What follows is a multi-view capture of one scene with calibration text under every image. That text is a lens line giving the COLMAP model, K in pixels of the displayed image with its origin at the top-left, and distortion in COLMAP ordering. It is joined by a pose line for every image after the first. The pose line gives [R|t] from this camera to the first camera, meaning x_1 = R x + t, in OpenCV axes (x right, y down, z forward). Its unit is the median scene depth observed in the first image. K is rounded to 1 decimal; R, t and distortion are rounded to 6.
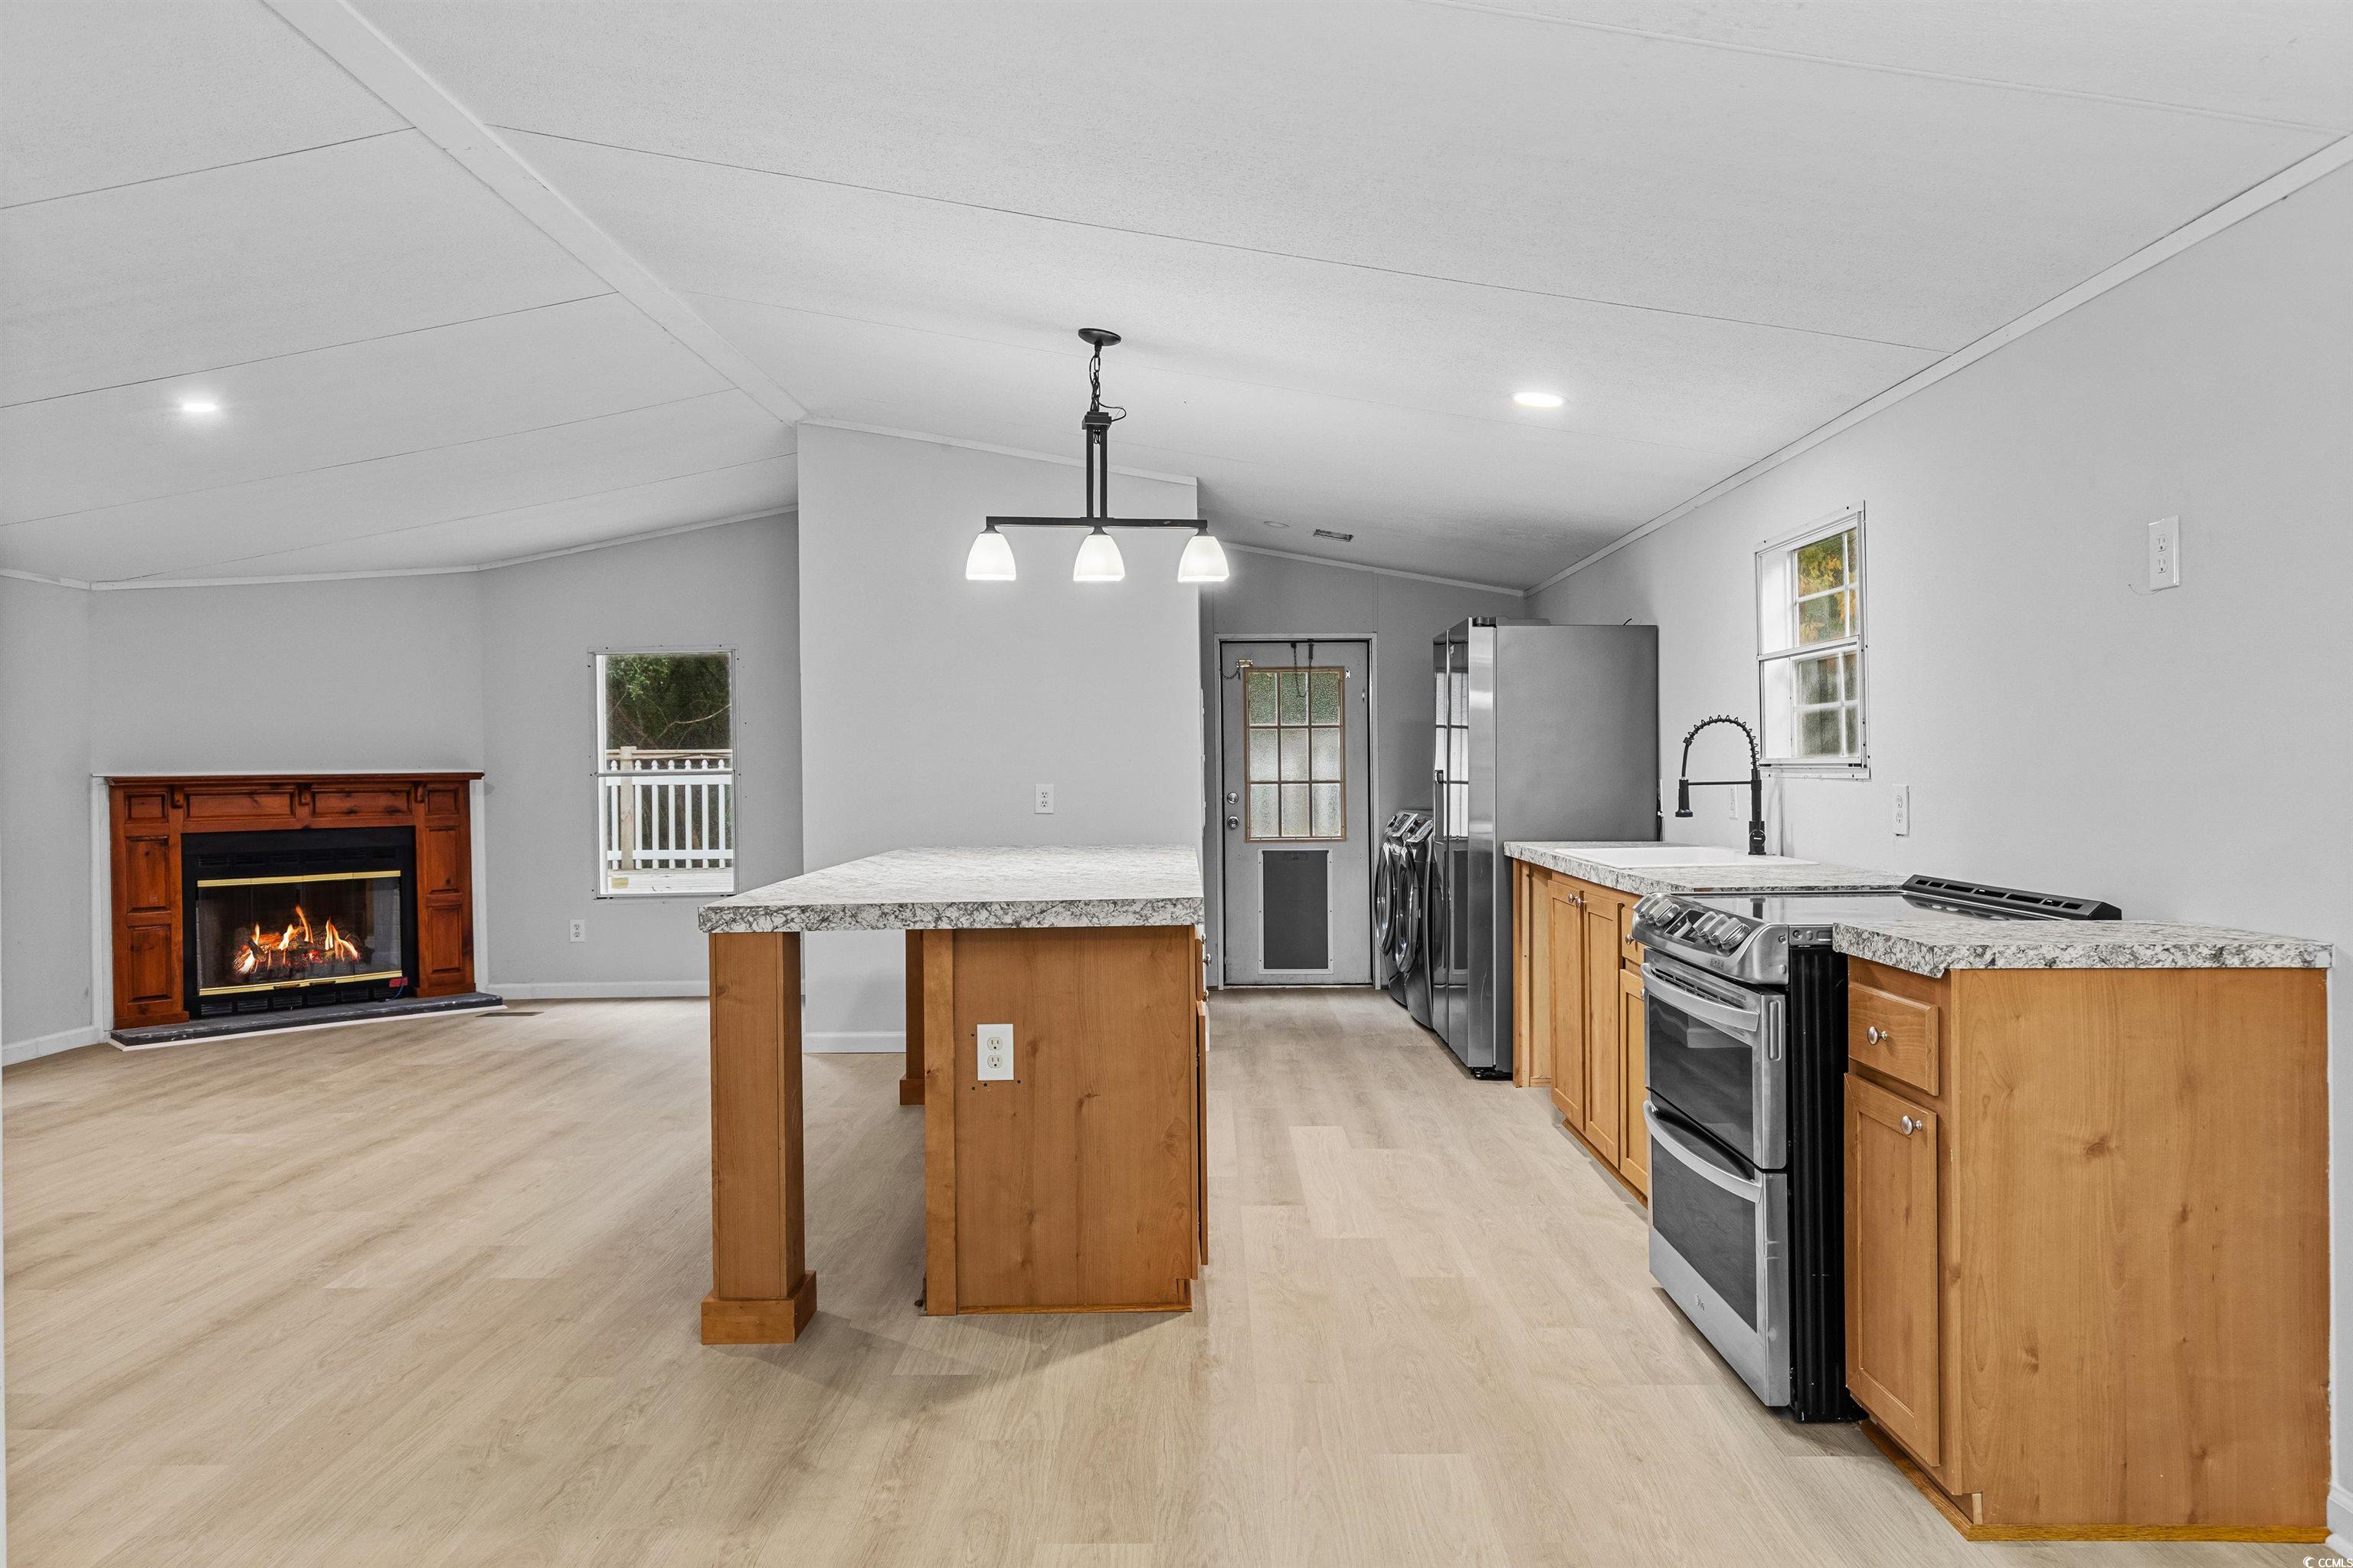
lens RADIAL K [[1543.0, 0, 1154.0], [0, 1543.0, 787.0], [0, 0, 1]] dist [0.000877, 0.002377]
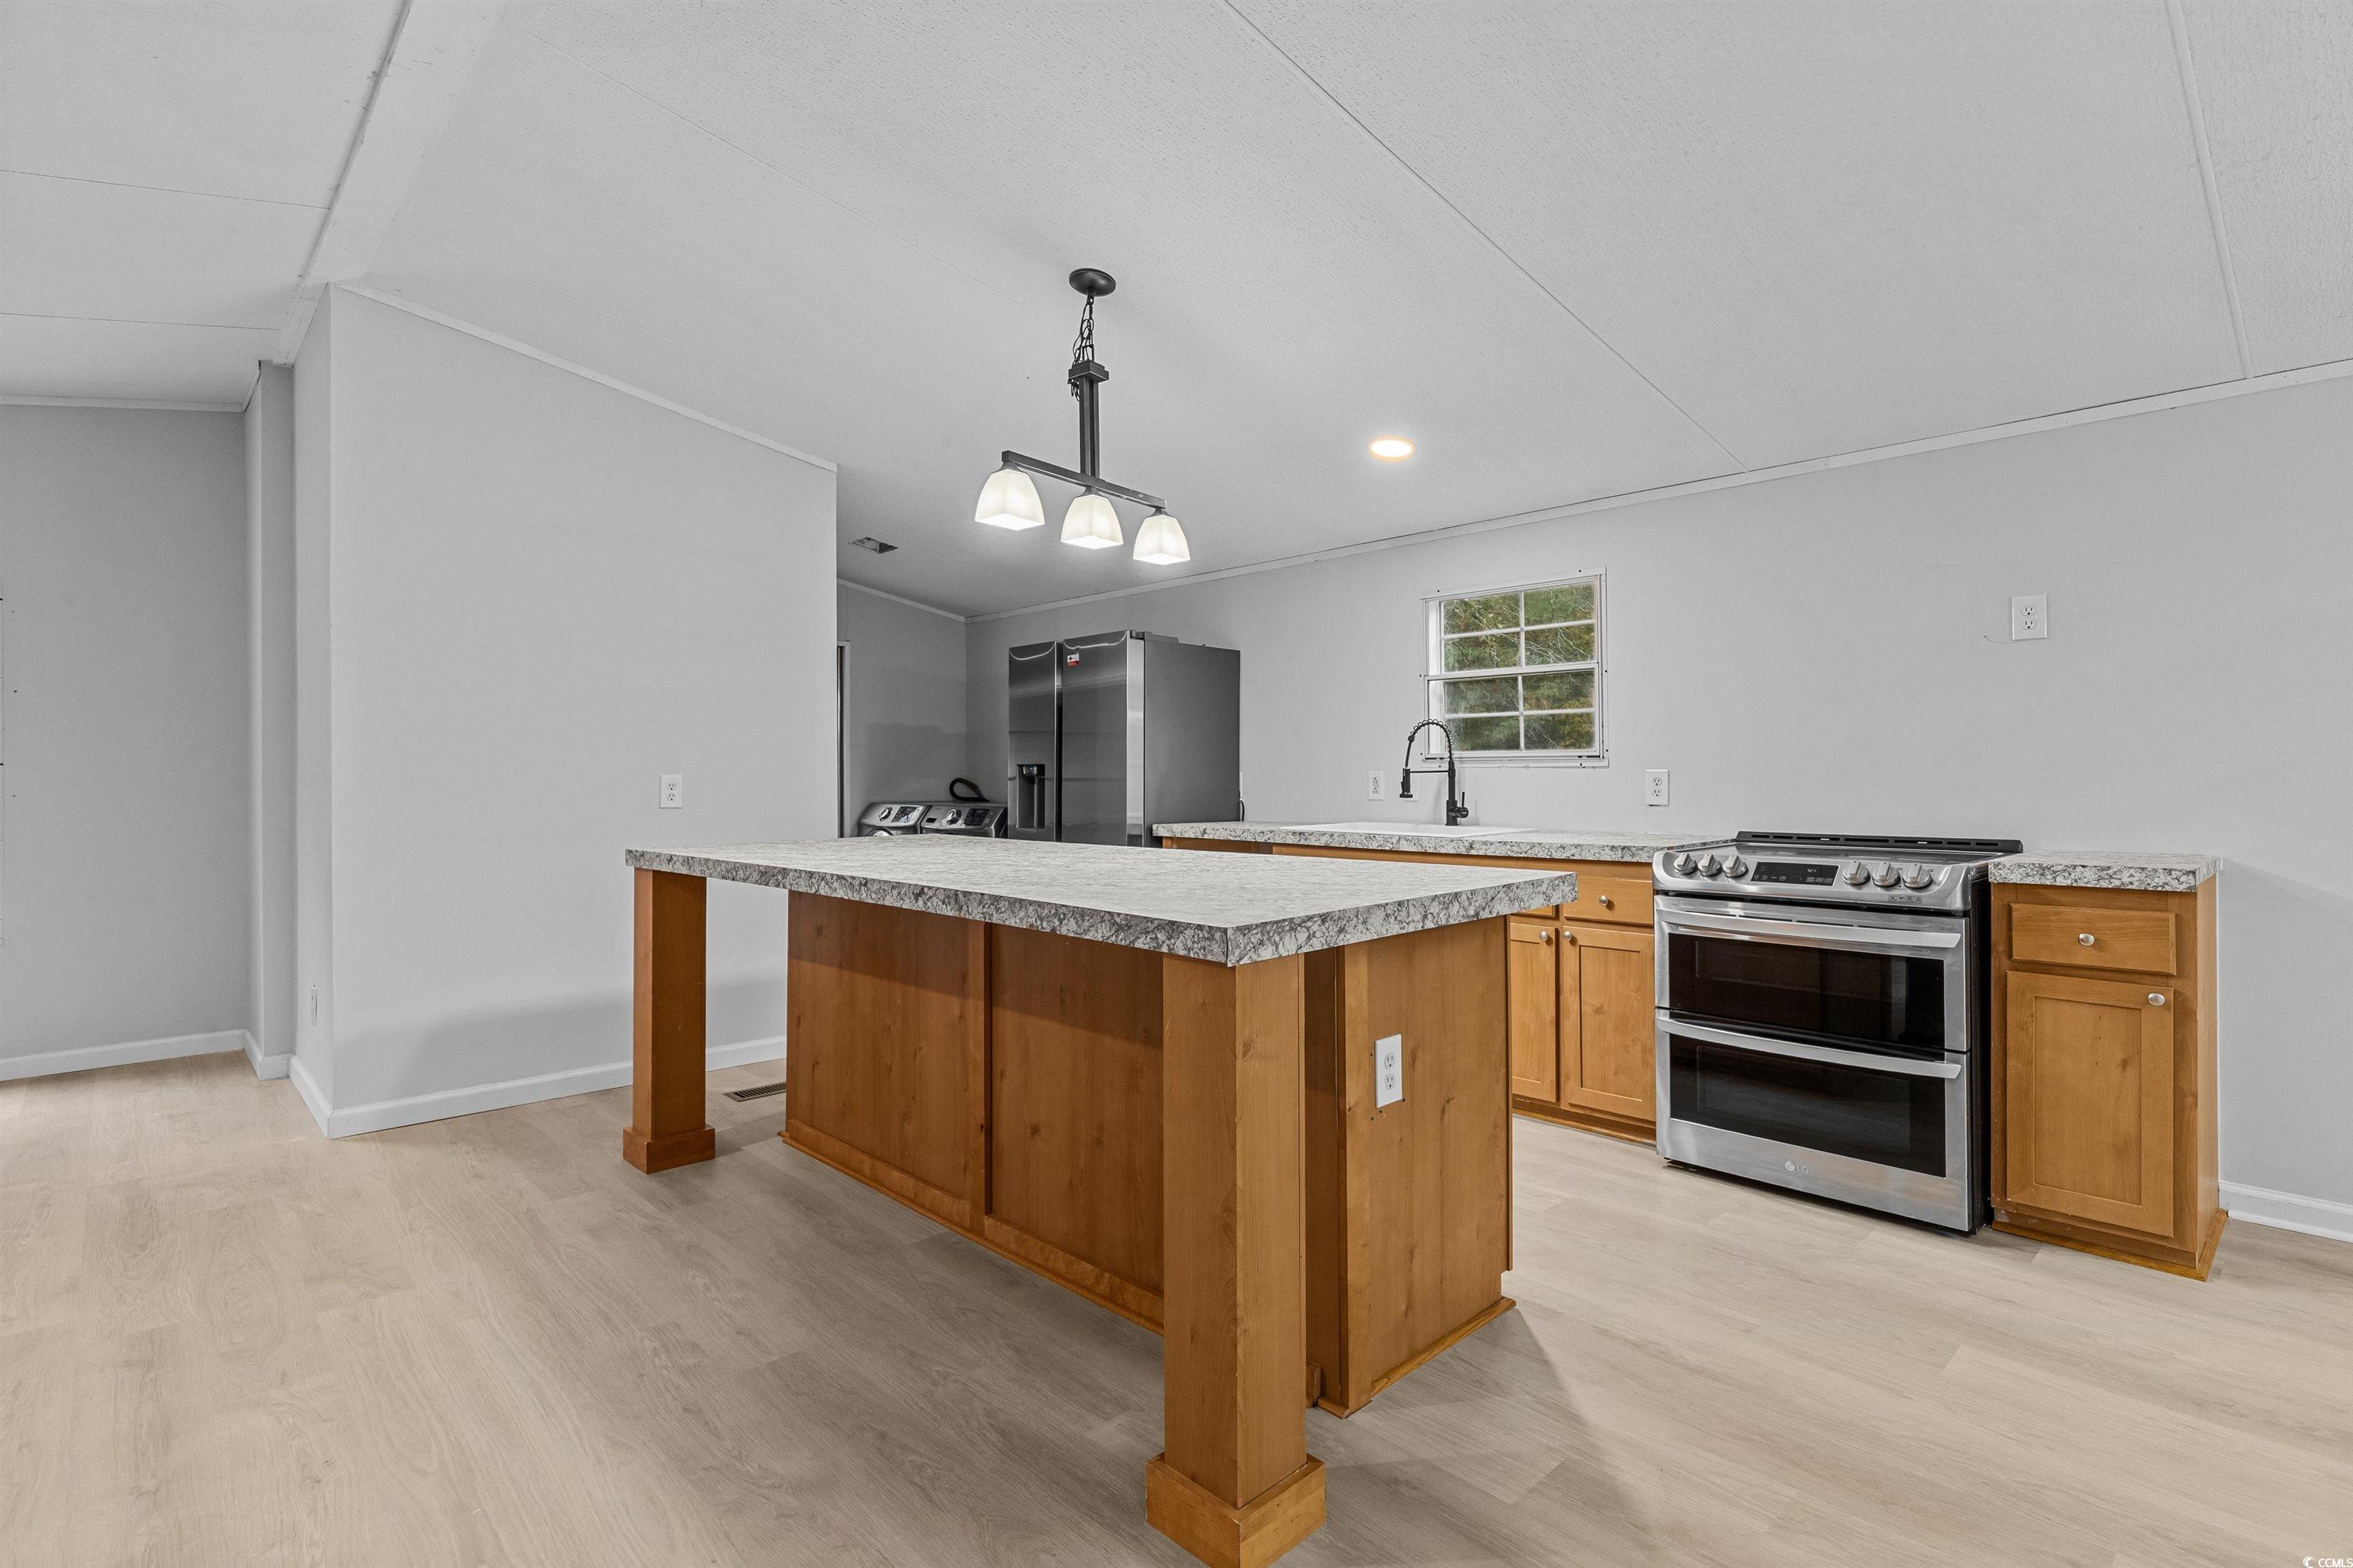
lens RADIAL K [[1145.3, 0, 1180.1], [0, 1145.3, 765.0], [0, 0, 1]] dist [0.002650, -0.001356]
pose [[0.707967, 0.012264, 0.706139, -0.632976], [0.004557, 0.999749, -0.021932, 0.016885], [-0.706231, 0.018745, 0.707733, 0.631334]]
